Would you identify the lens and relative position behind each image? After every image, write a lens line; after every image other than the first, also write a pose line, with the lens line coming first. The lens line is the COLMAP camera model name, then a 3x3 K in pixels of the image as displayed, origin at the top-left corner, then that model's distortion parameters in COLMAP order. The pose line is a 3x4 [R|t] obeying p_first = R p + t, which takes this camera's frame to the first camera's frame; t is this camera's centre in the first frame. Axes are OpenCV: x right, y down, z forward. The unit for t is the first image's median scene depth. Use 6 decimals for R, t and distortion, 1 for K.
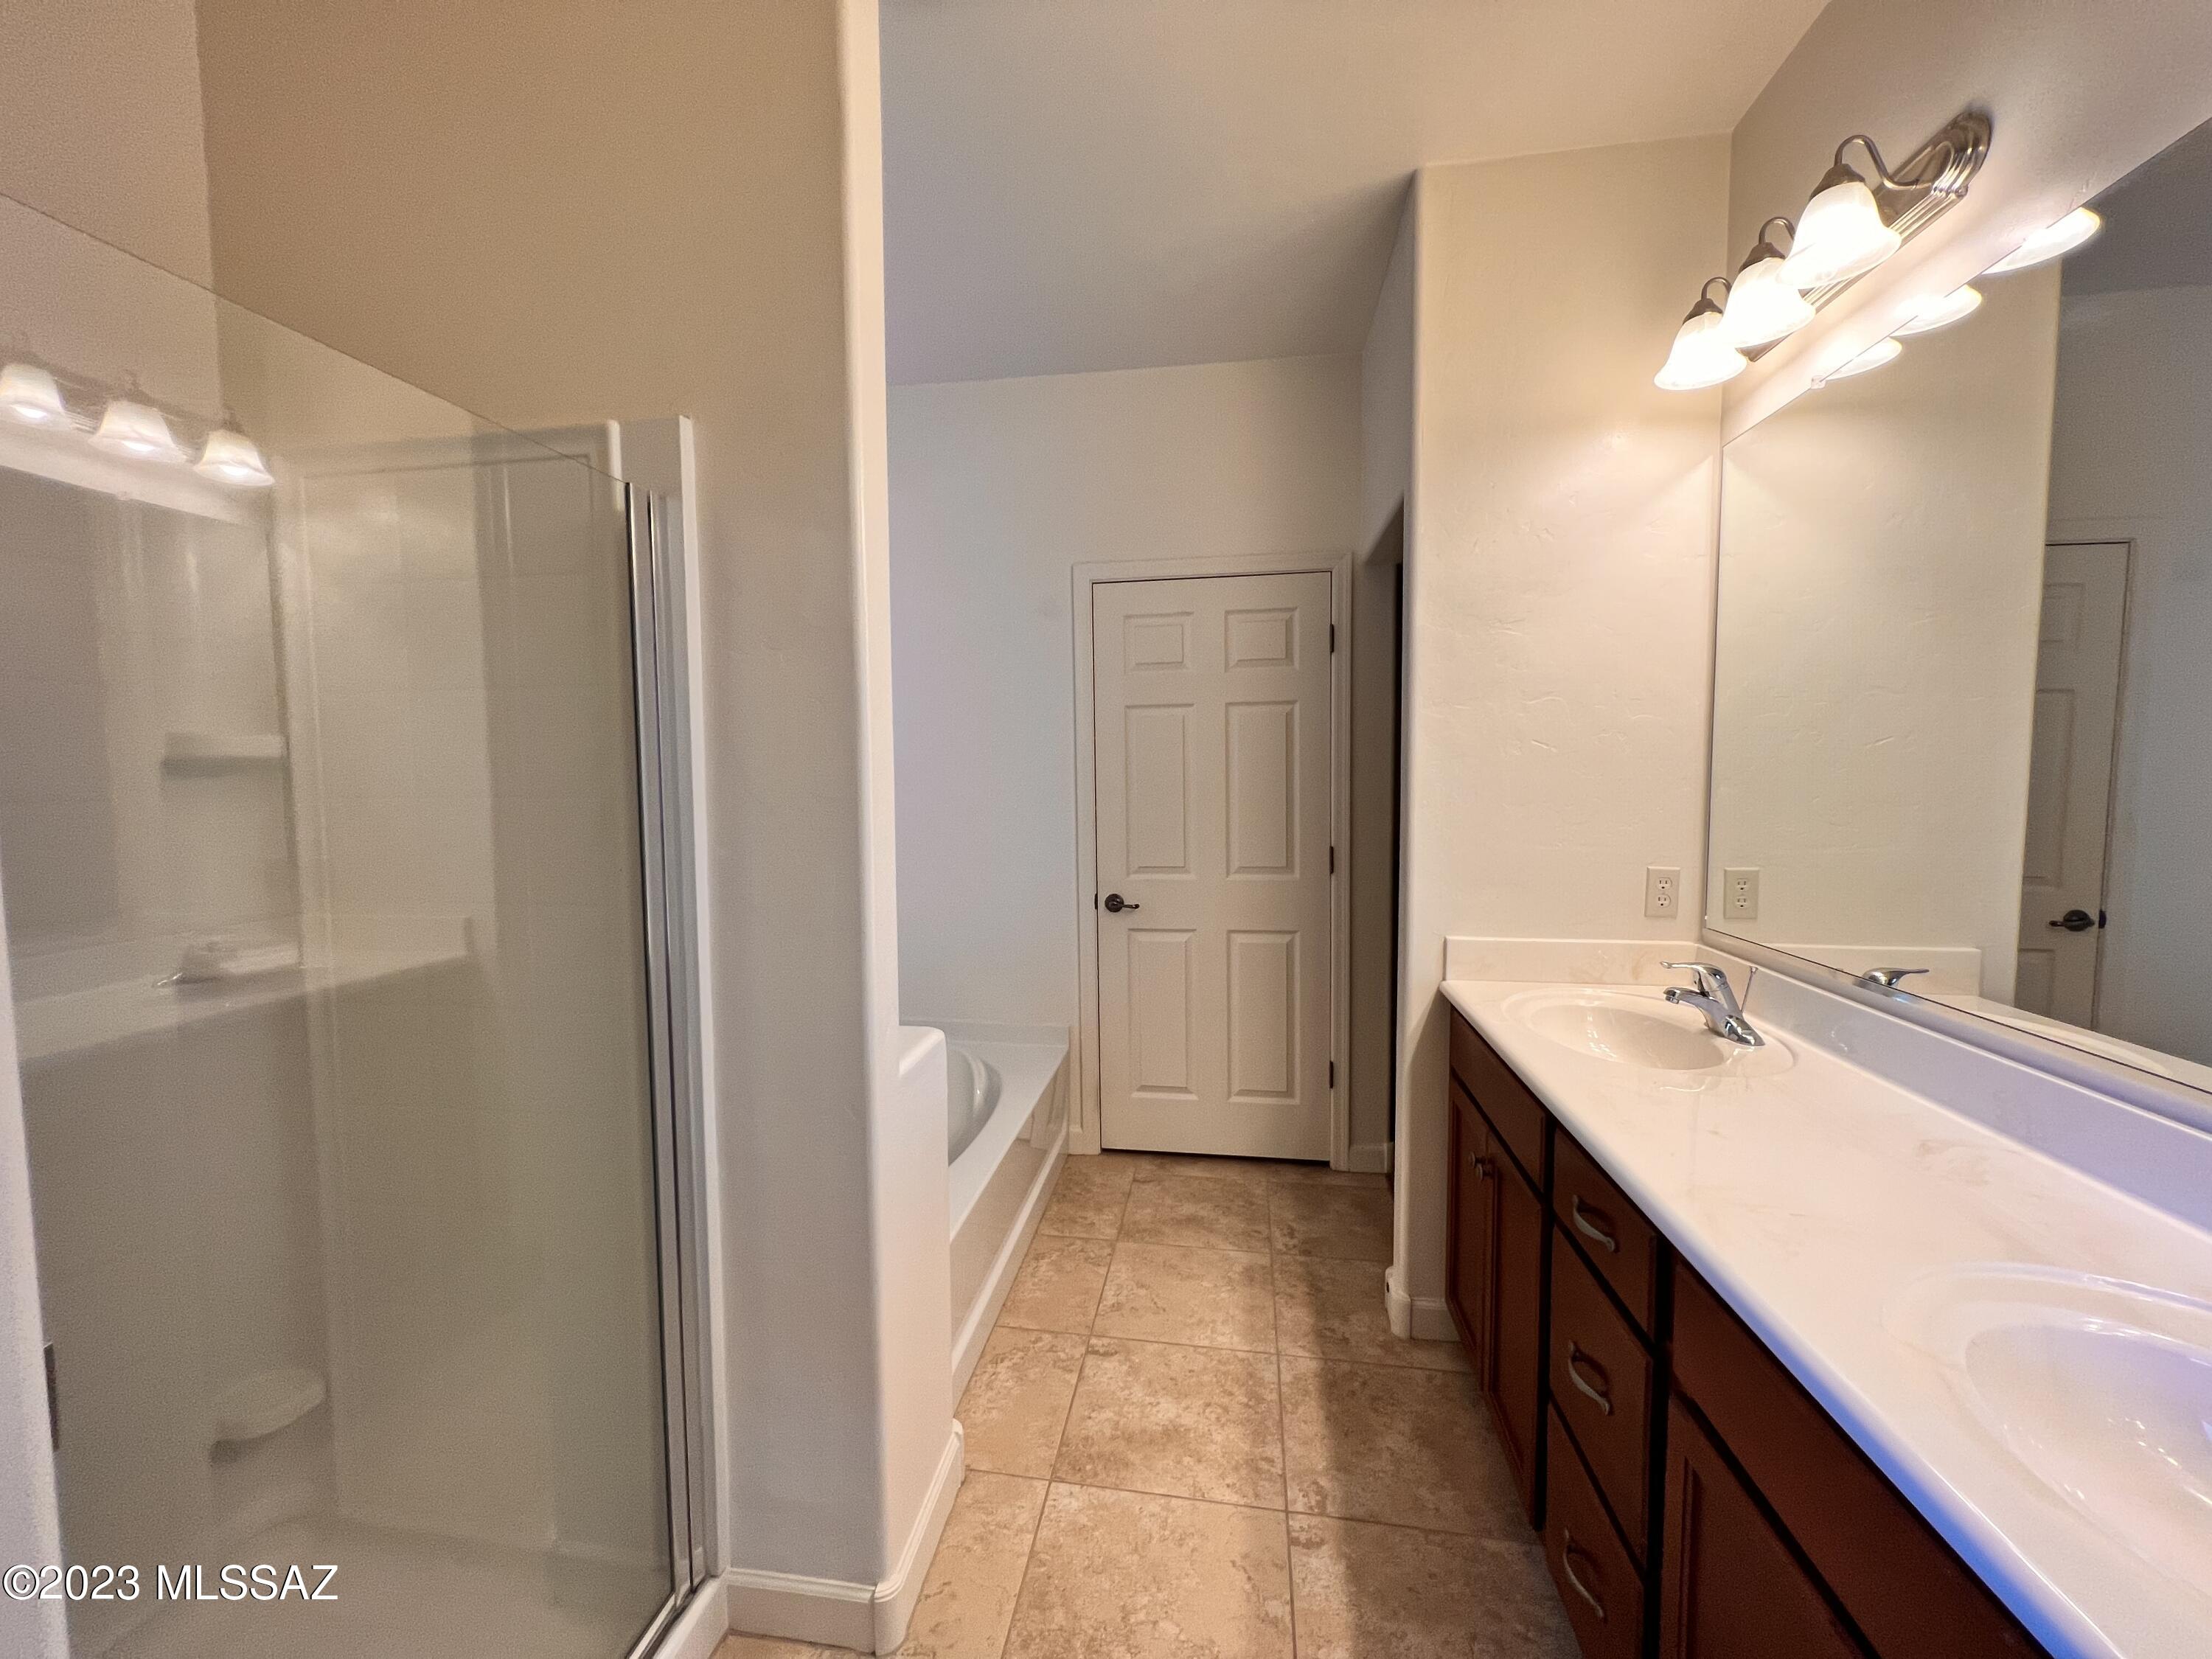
lens RADIAL K [[887.0, 0, 1095.4], [0, 887.0, 833.8], [0, 0, 1]] dist [-0.003347, 0.000721]
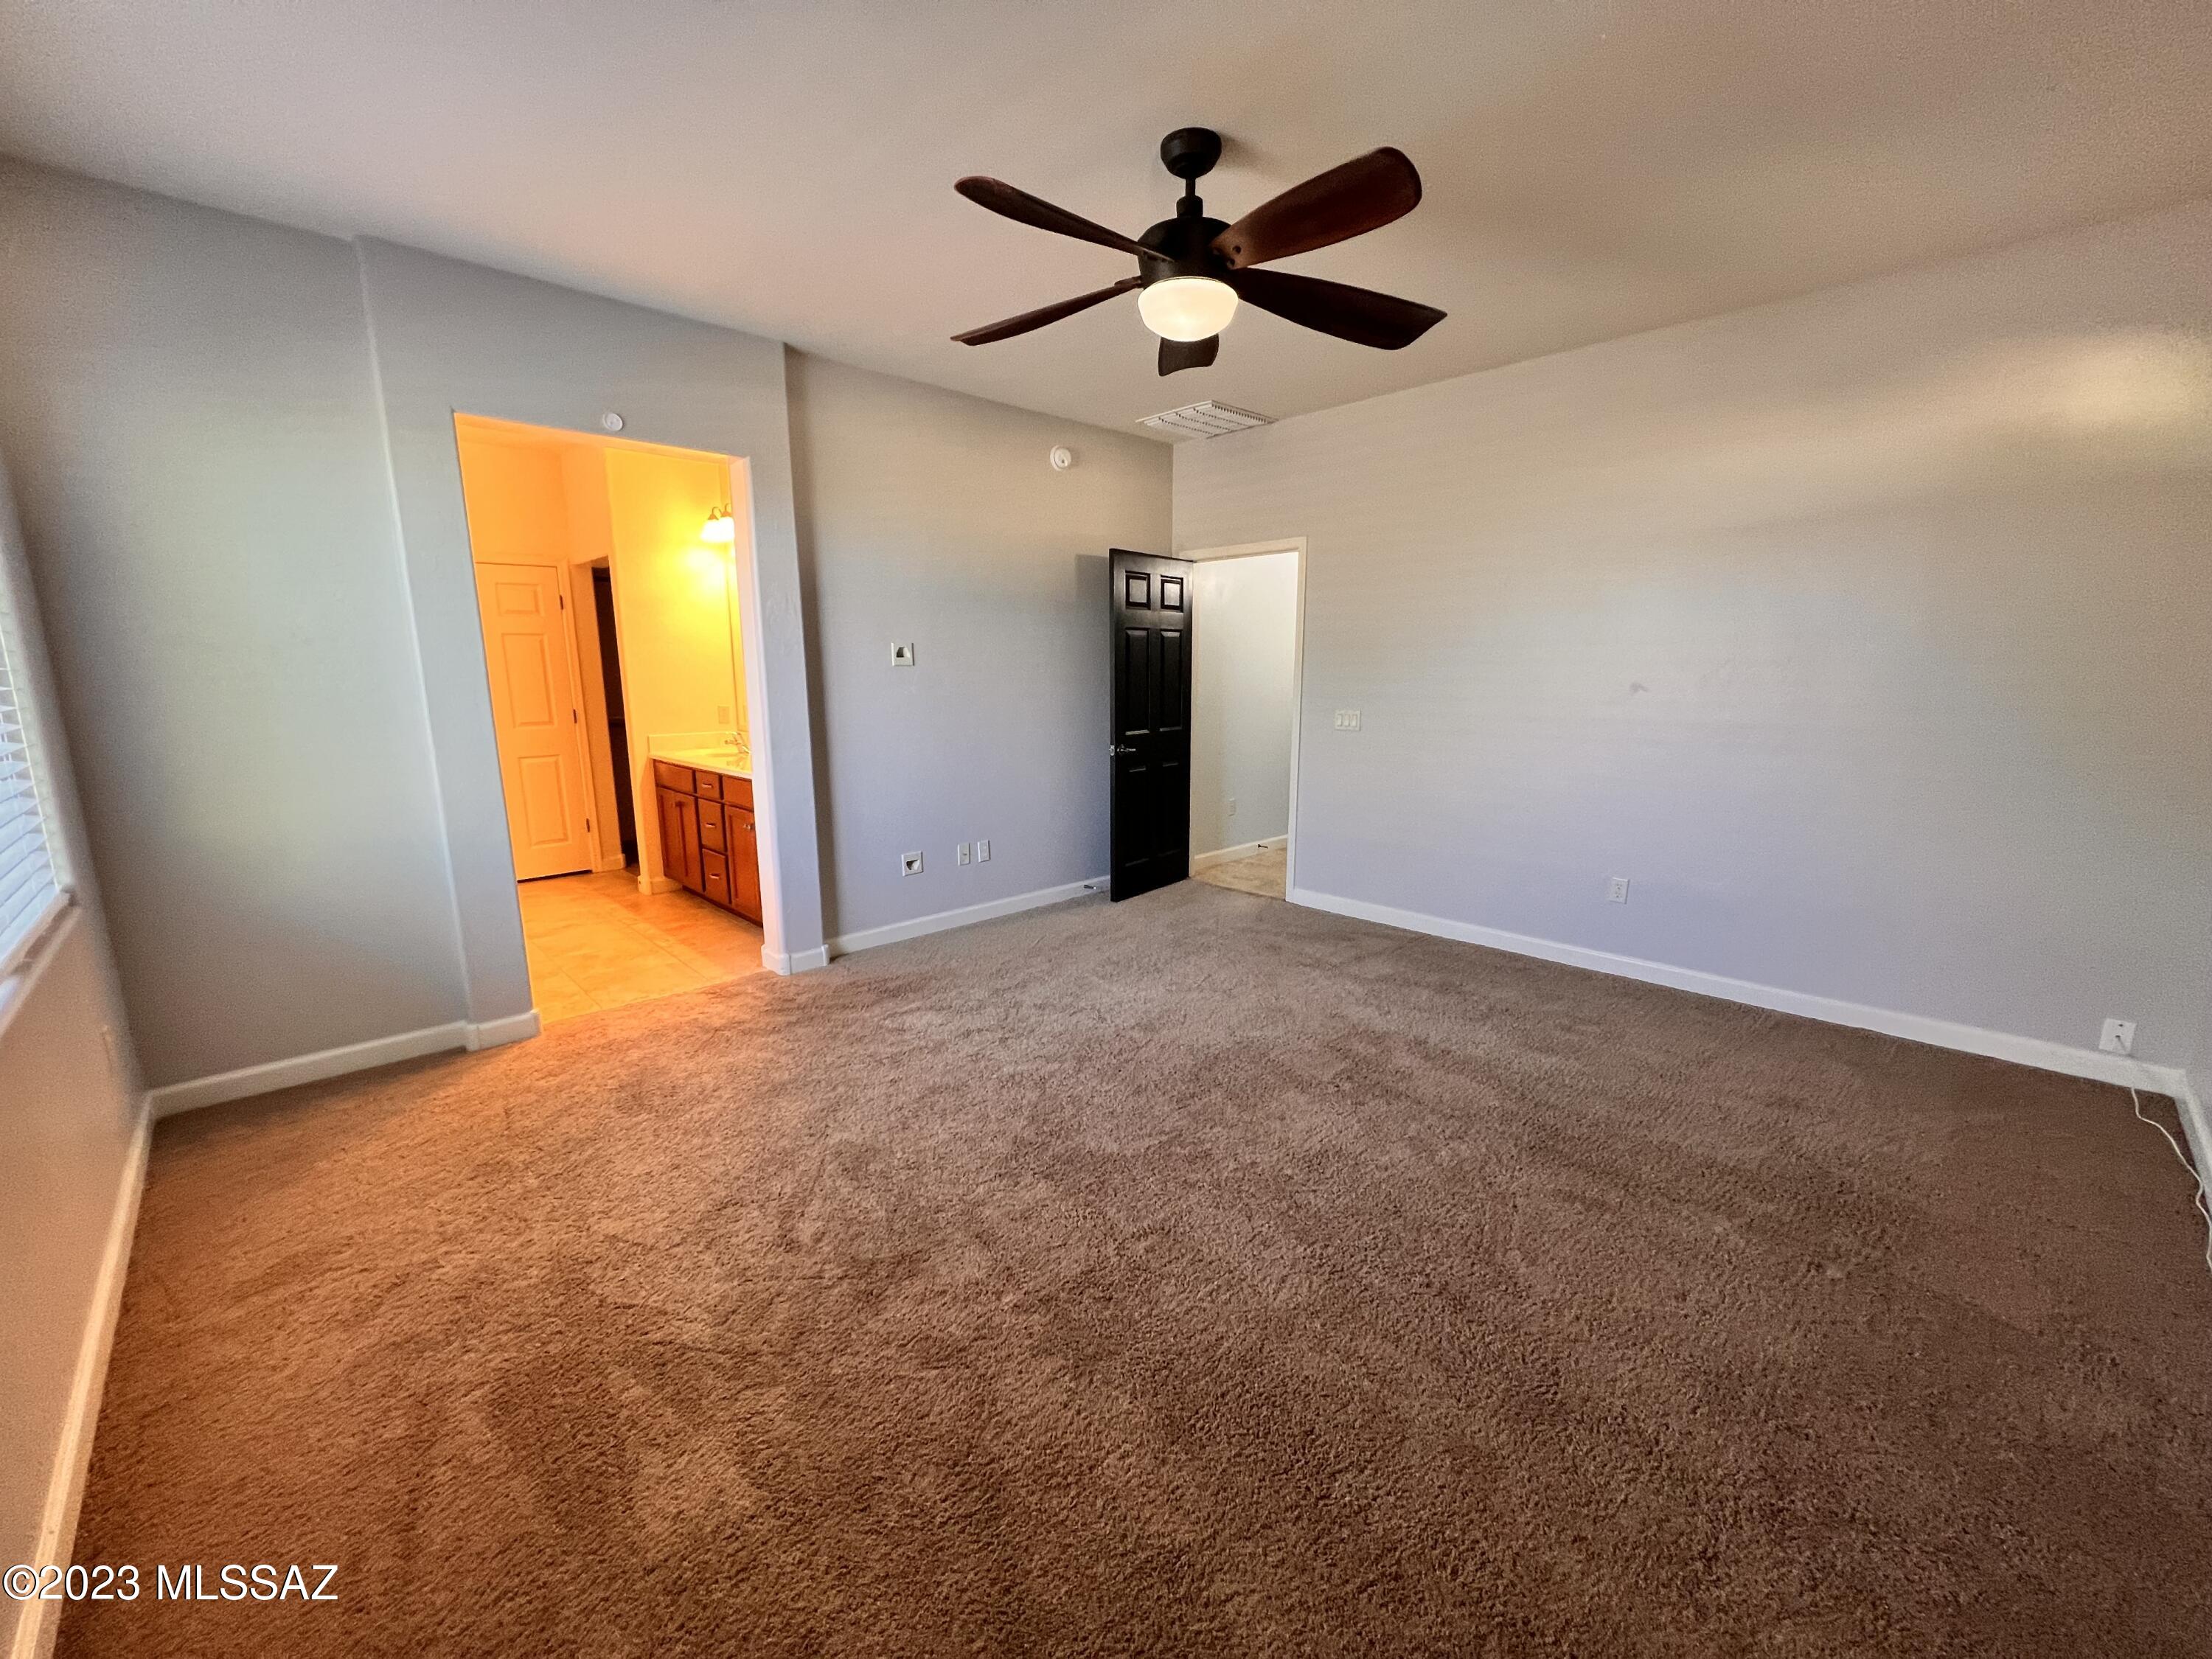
lens RADIAL K [[887.0, 0, 1105.5], [0, 887.0, 833.3], [0, 0, 1]] dist [-0.003347, 0.000721]
pose [[0.597111, -0.137652, 0.790259, -0.627821], [0.051342, 0.989705, 0.133599, 0.084603], [-0.800514, -0.039200, 0.598031, -1.146714]]
